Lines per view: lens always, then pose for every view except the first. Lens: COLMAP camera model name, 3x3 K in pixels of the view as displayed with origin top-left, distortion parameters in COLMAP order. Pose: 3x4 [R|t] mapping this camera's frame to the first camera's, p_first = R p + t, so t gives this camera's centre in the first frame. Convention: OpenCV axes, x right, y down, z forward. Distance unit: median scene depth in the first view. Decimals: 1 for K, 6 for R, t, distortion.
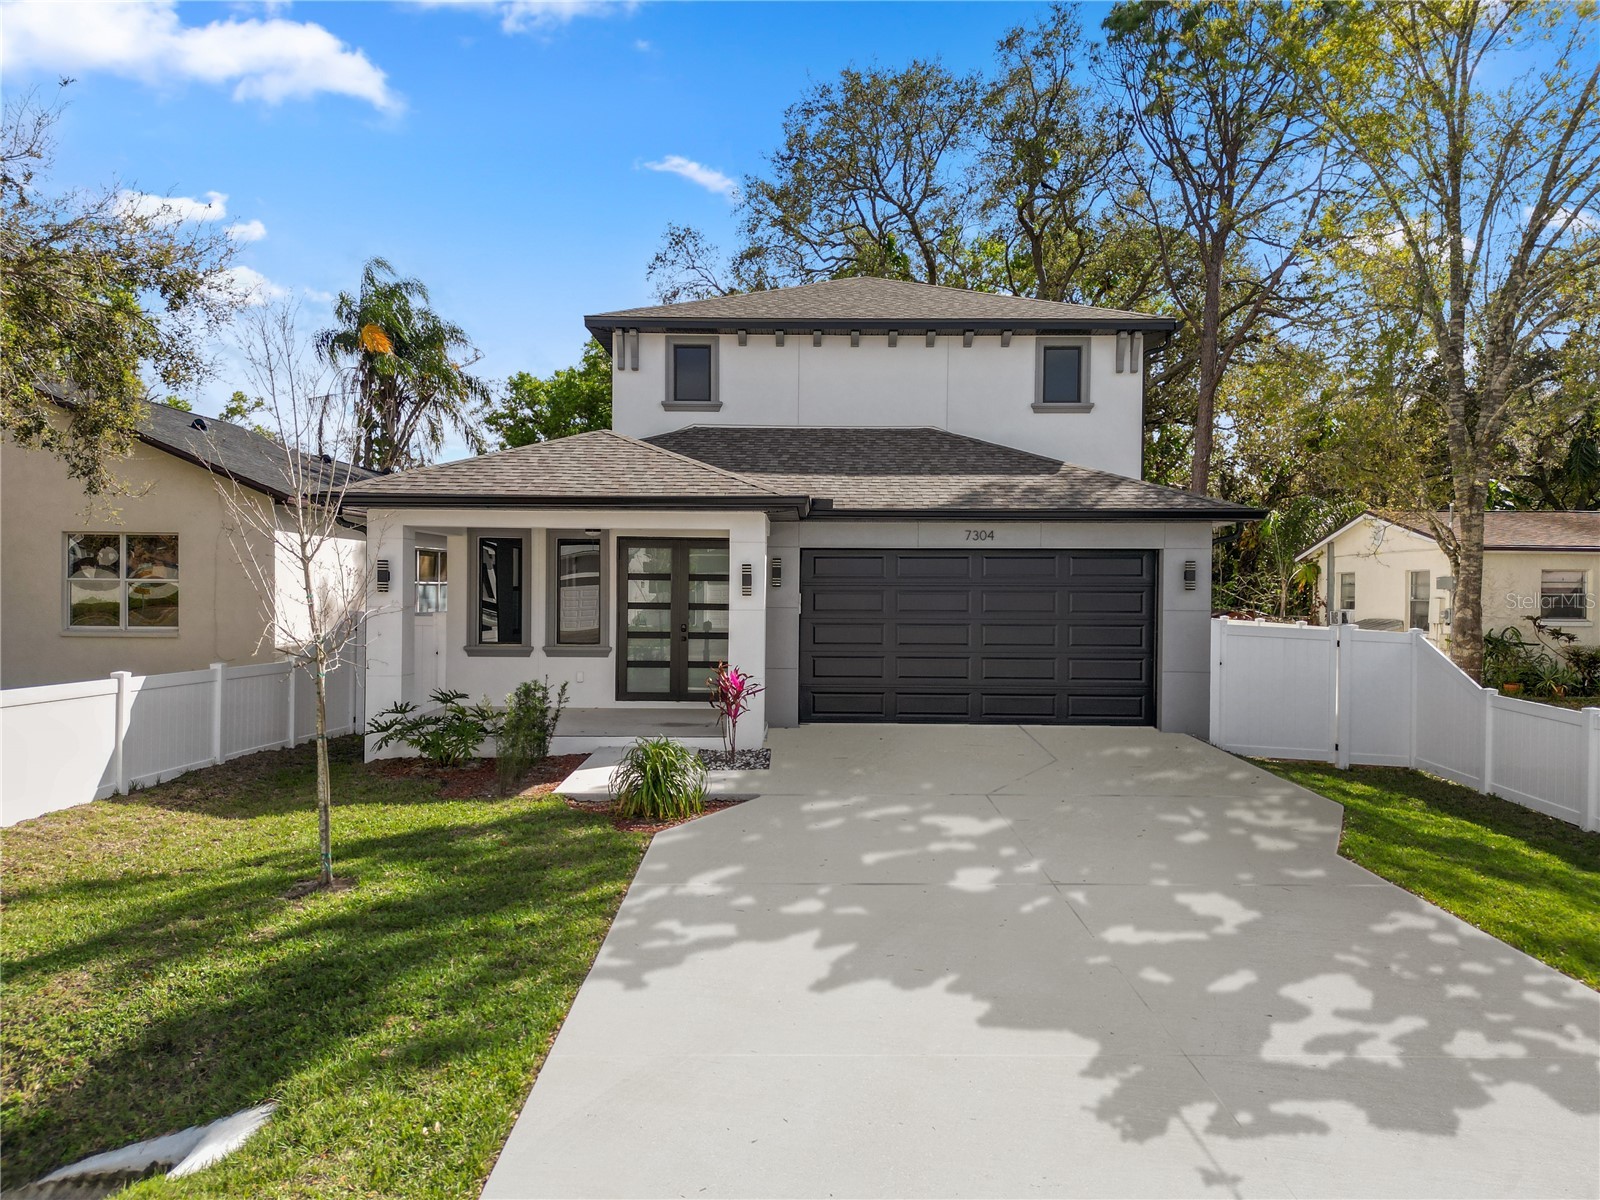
lens RADIAL K [[1272.9, 0, 787.4], [0, 1272.9, 612.4], [0, 0, 1]] dist [0.057242, -0.066210]
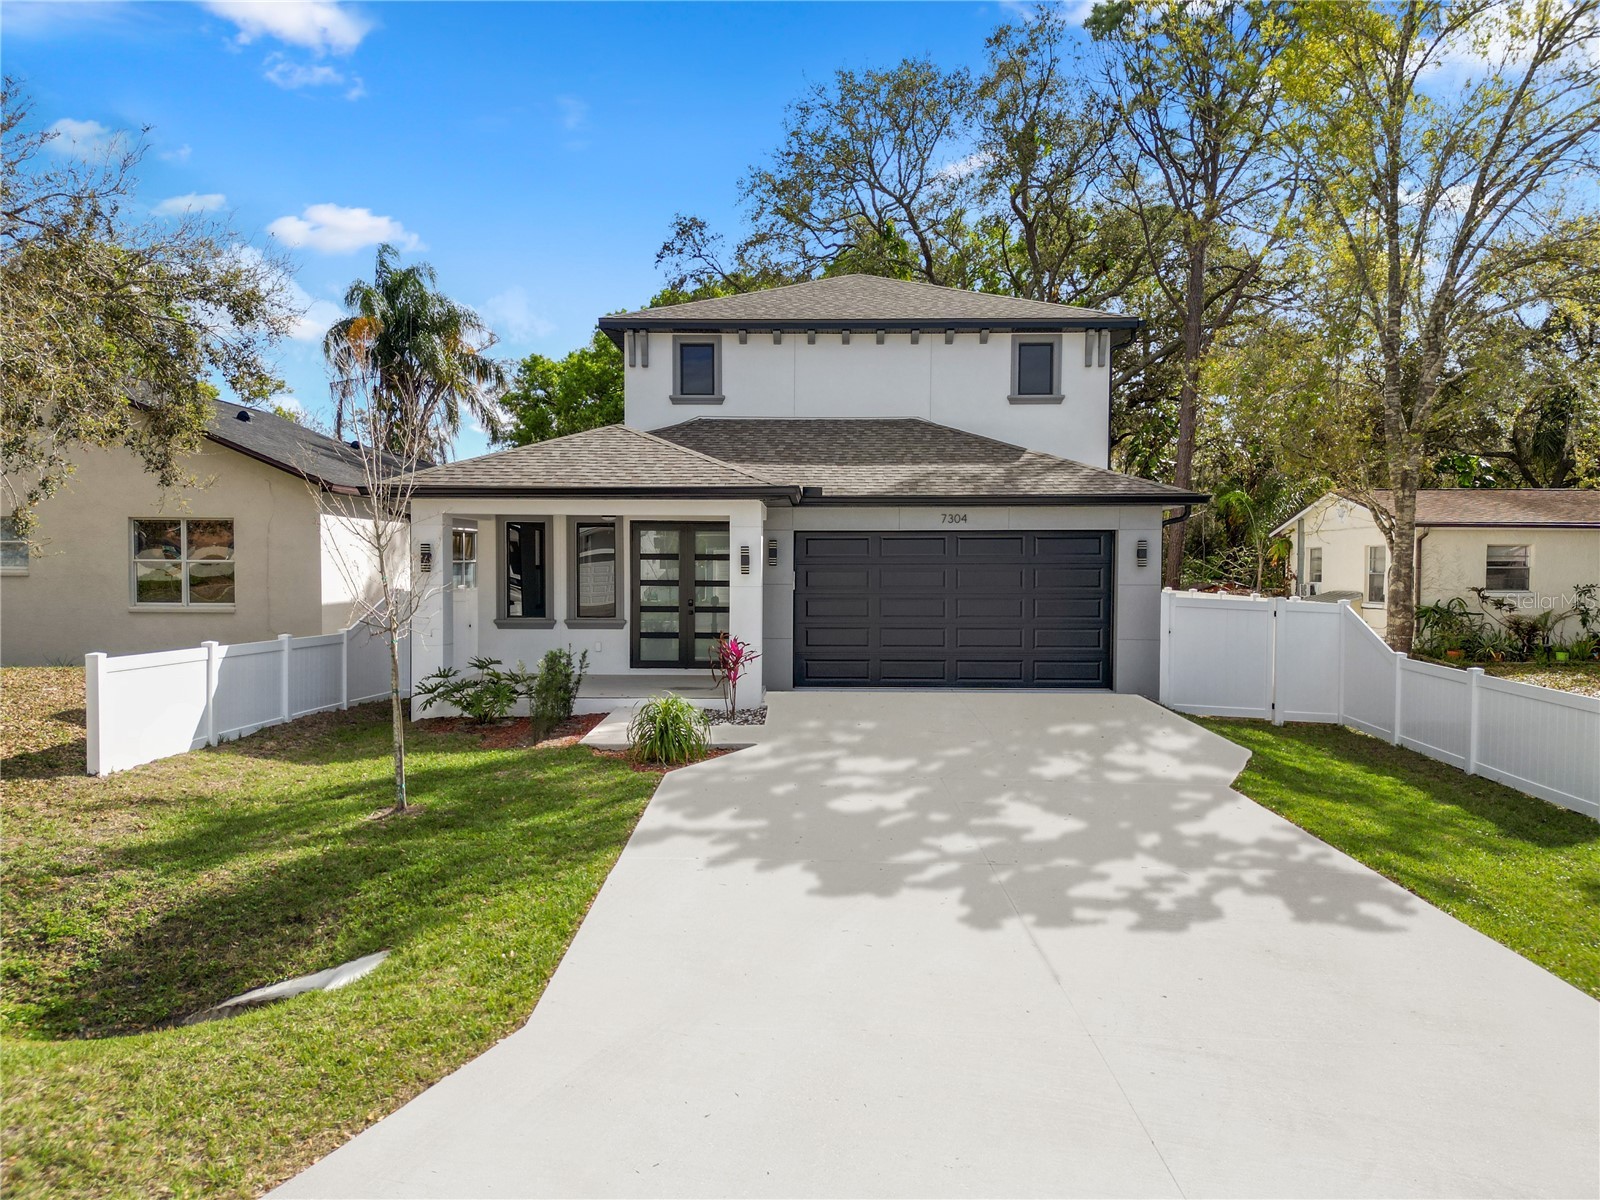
lens RADIAL K [[1272.9, 0, 786.1], [0, 1272.9, 626.4], [0, 0, 1]] dist [0.057242, -0.066210]
pose [[0.999944, -0.004142, -0.009716, 0.013049], [0.004443, 0.999506, 0.031100, -0.001181], [0.009583, -0.031141, 0.999469, -0.113763]]
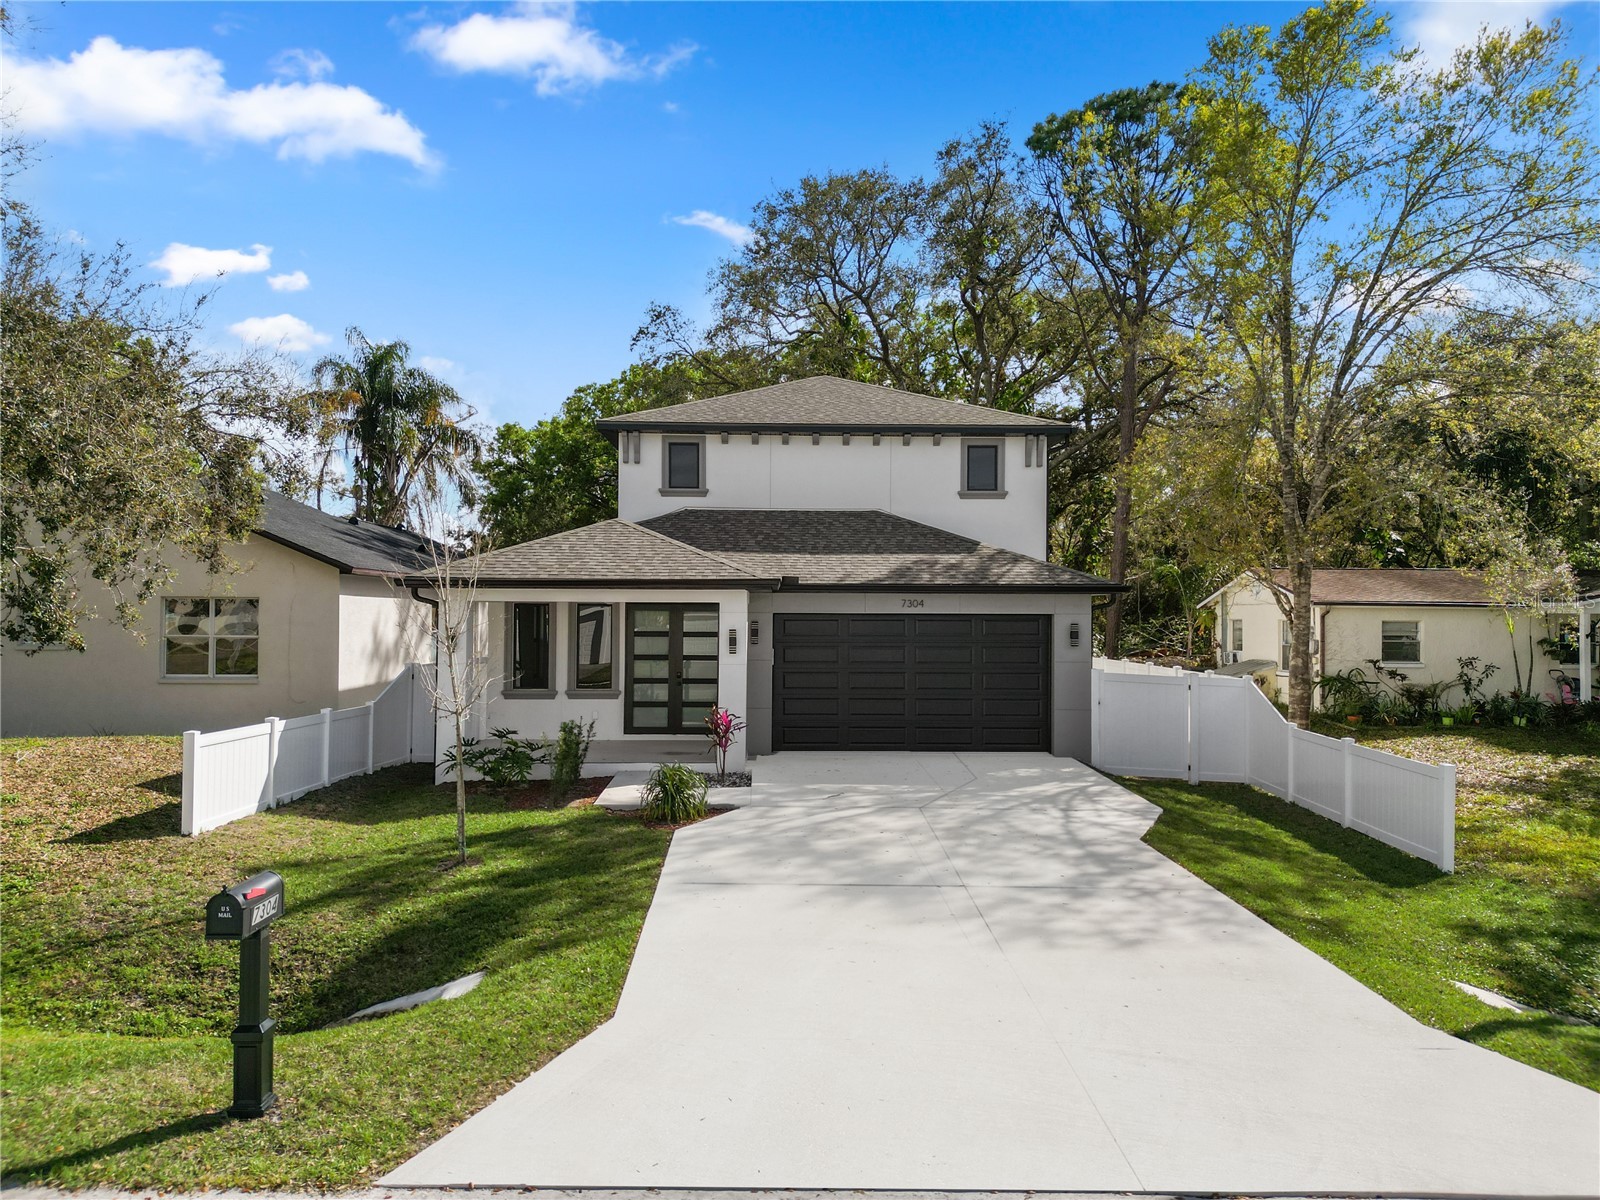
lens RADIAL K [[1272.9, 0, 799.9], [0, 1272.9, 605.2], [0, 0, 1]] dist [0.057242, -0.066210]
pose [[0.999340, -0.001539, 0.036287, -0.008391], [0.002471, 0.999668, -0.025636, -0.024639], [-0.036235, 0.025709, 0.999013, -0.256748]]
